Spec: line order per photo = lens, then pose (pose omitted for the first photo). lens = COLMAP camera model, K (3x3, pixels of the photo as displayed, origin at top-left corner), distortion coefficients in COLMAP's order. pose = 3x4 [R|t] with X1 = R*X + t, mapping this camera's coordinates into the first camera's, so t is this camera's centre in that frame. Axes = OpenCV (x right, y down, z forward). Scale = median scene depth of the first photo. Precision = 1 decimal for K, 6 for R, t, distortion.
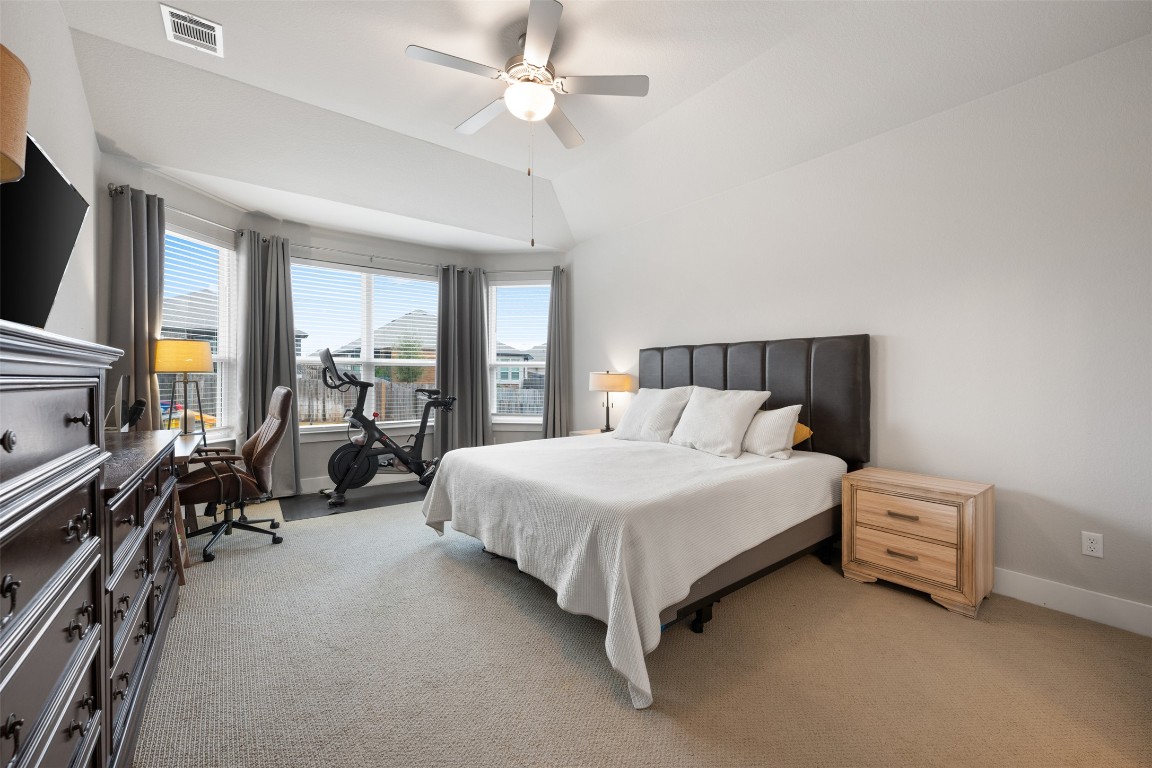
lens RADIAL K [[454.3, 0, 573.1], [0, 454.3, 382.0], [0, 0, 1]] dist [-0.001969, 0.000884]
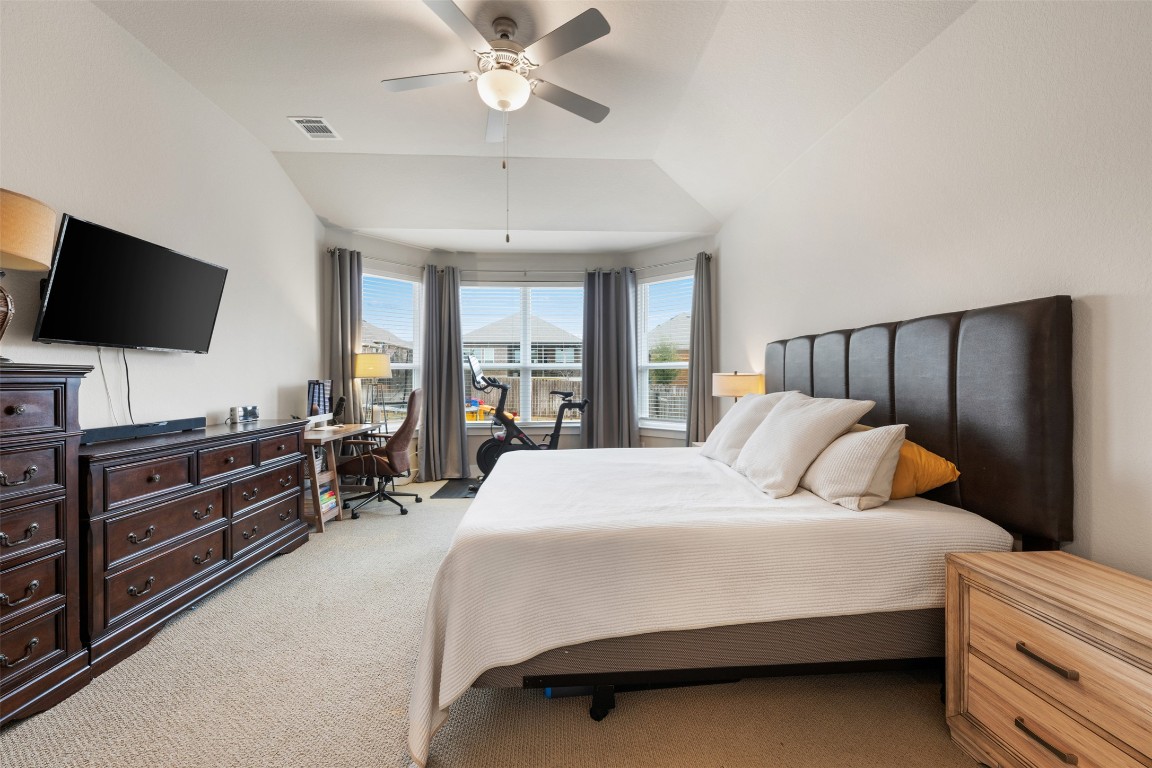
lens RADIAL K [[454.3, 0, 574.2], [0, 454.3, 383.5], [0, 0, 1]] dist [-0.001969, 0.000884]
pose [[0.827948, 0.000510, -0.560805, 0.380391], [-0.000876, 1.000000, -0.000383, -0.002914], [0.560804, 0.000808, 0.827948, 0.202658]]
